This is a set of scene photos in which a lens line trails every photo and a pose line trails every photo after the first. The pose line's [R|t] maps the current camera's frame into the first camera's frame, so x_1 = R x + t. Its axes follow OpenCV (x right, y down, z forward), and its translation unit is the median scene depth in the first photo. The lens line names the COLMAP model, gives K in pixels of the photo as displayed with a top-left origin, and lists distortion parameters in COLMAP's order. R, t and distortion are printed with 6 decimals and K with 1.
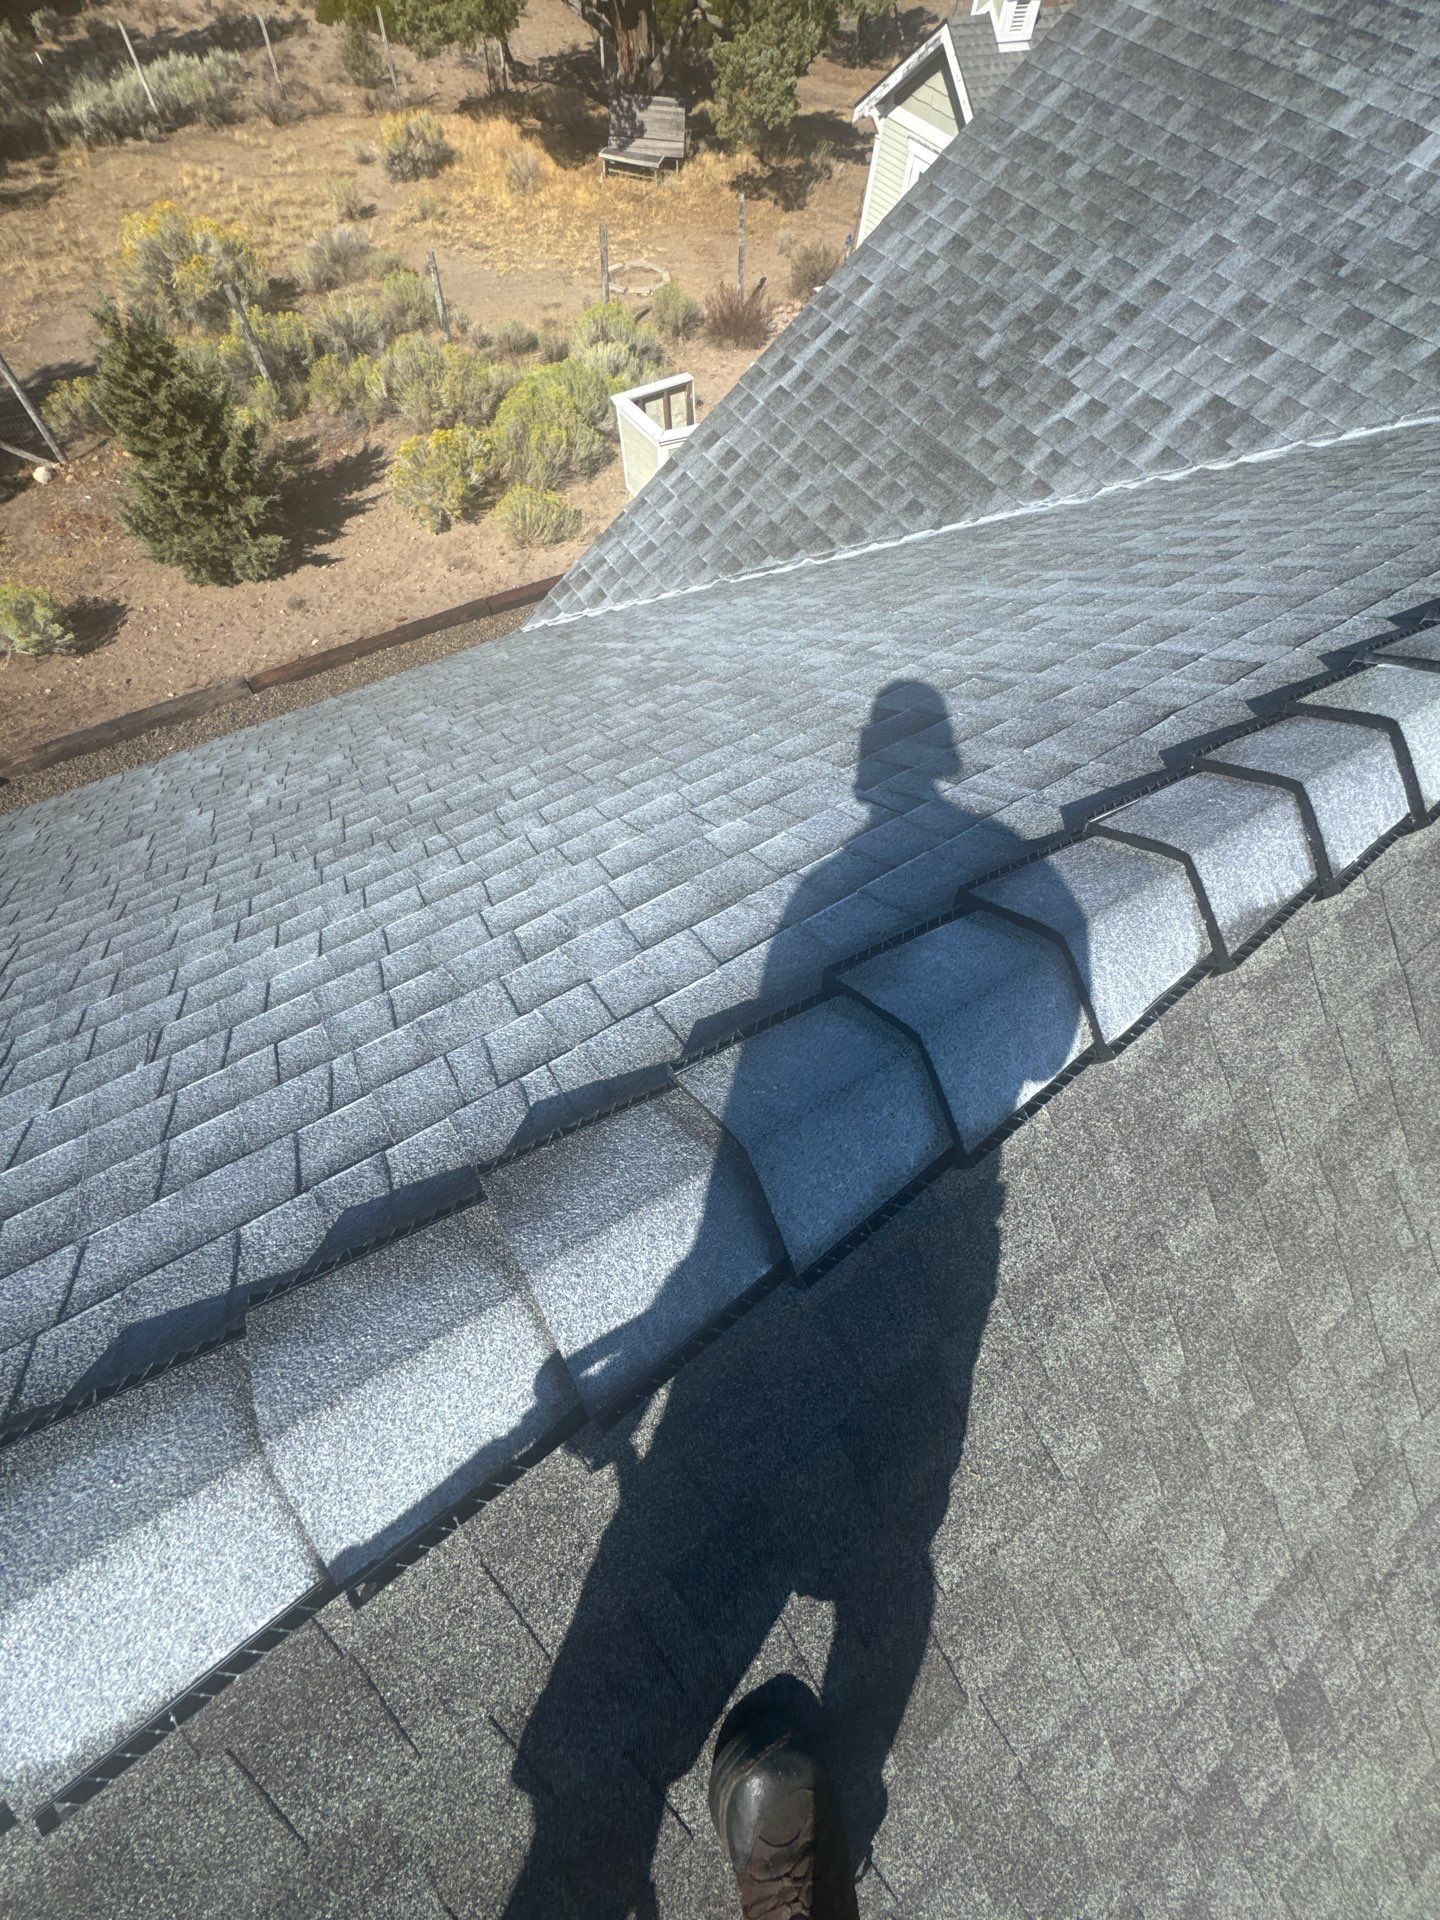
lens RADIAL K [[765.8, 0, 721.3], [0, 765.8, 959.0], [0, 0, 1]] dist [-0.003780, 0.000269]
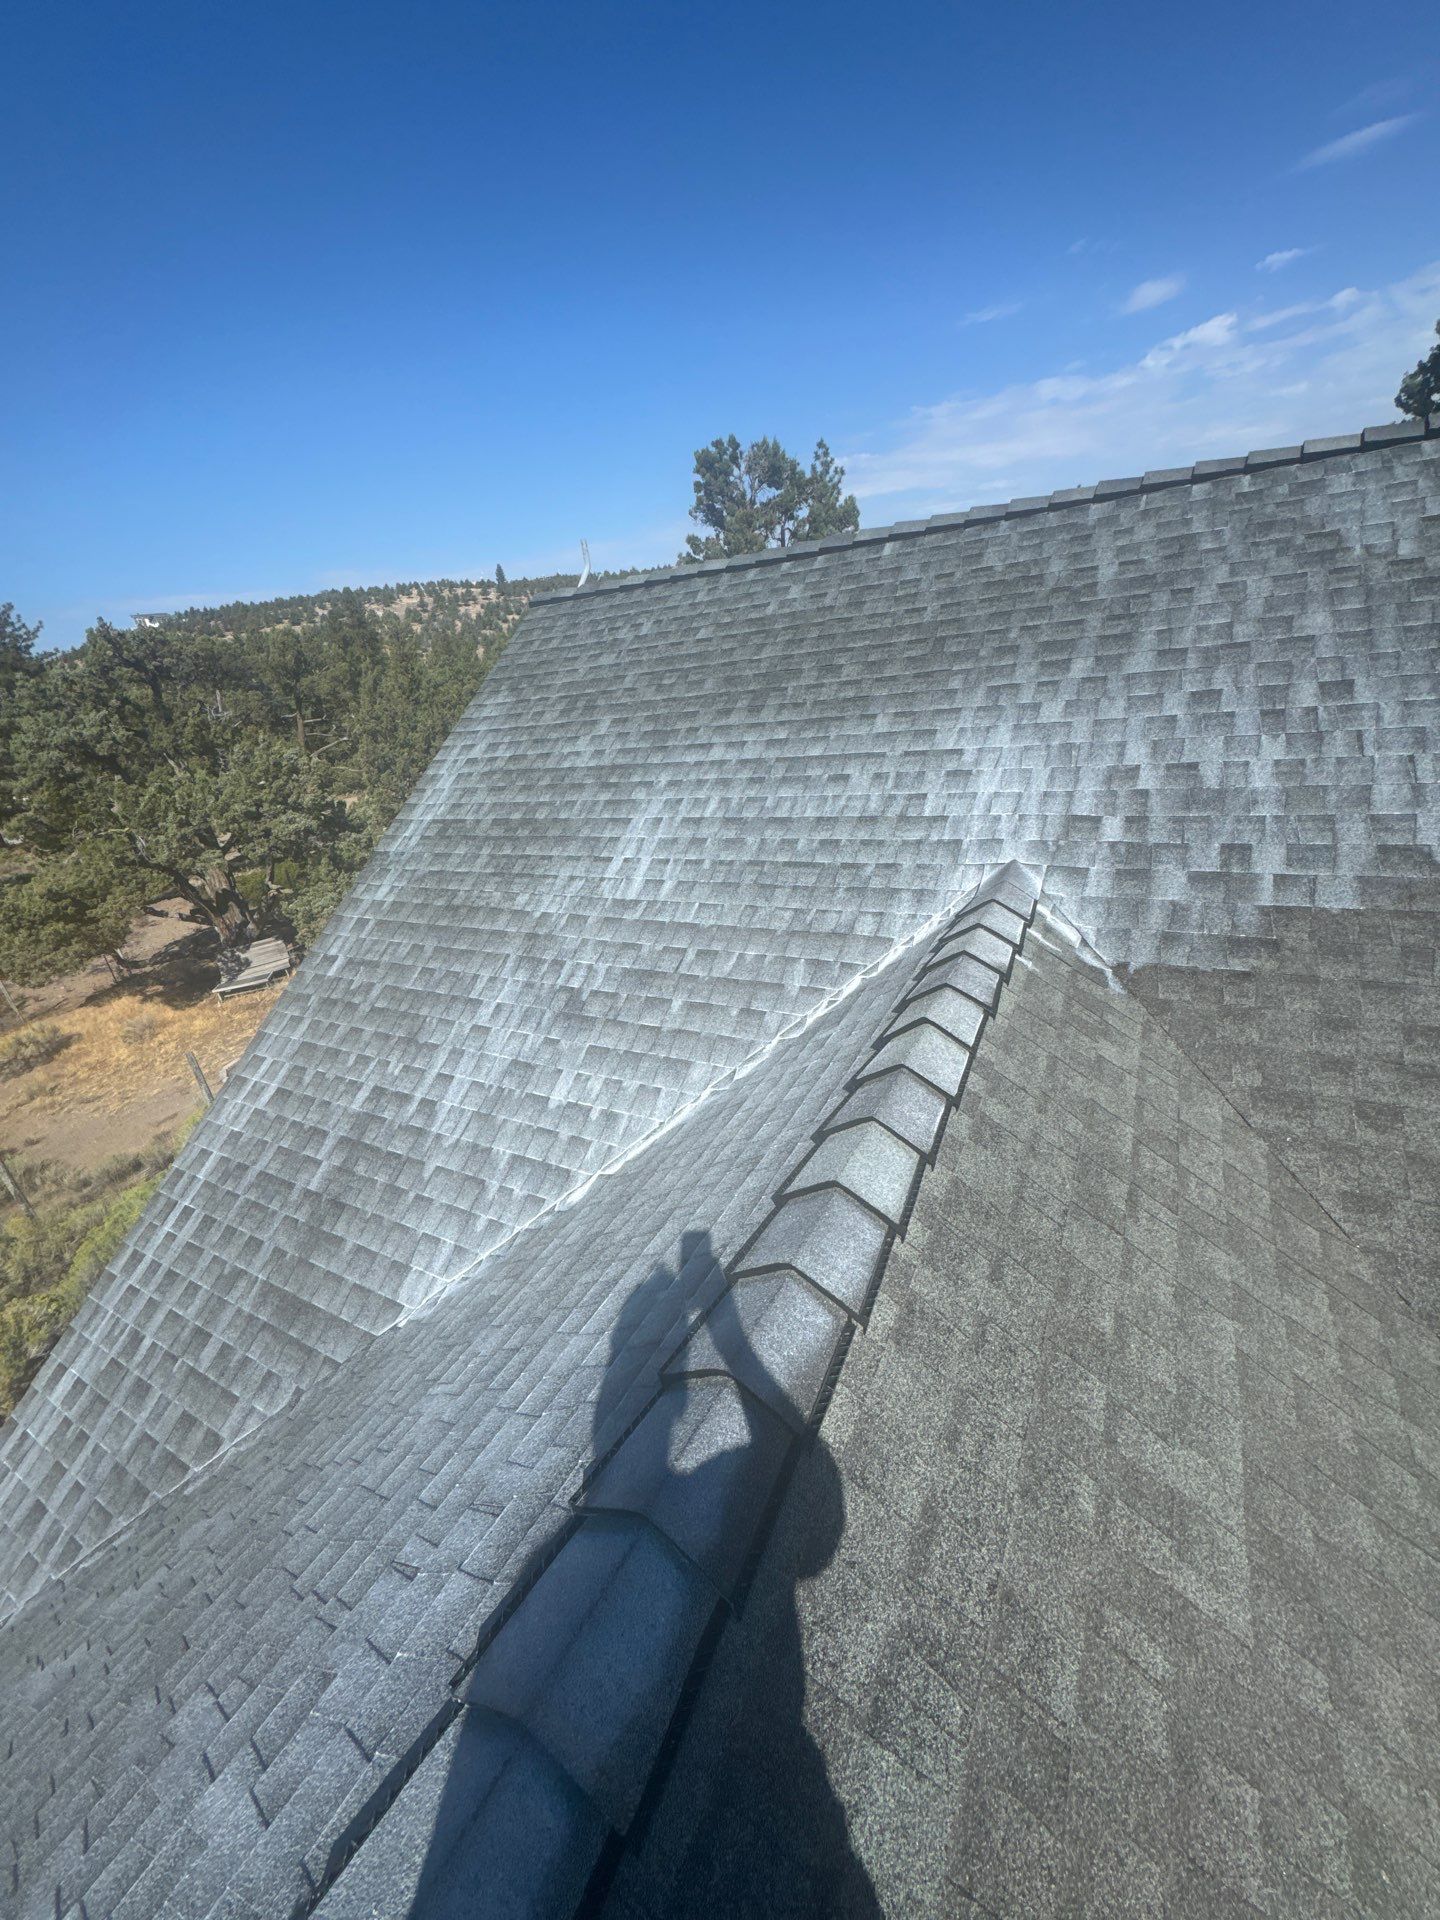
lens RADIAL K [[765.8, 0, 721.3], [0, 765.8, 959.0], [0, 0, 1]] dist [-0.003780, 0.000269]
pose [[0.865302, -0.357404, 0.351447, 0.130138], [0.499085, 0.679422, -0.537866, -0.053544], [-0.046545, 0.640818, 0.766280, 0.017930]]
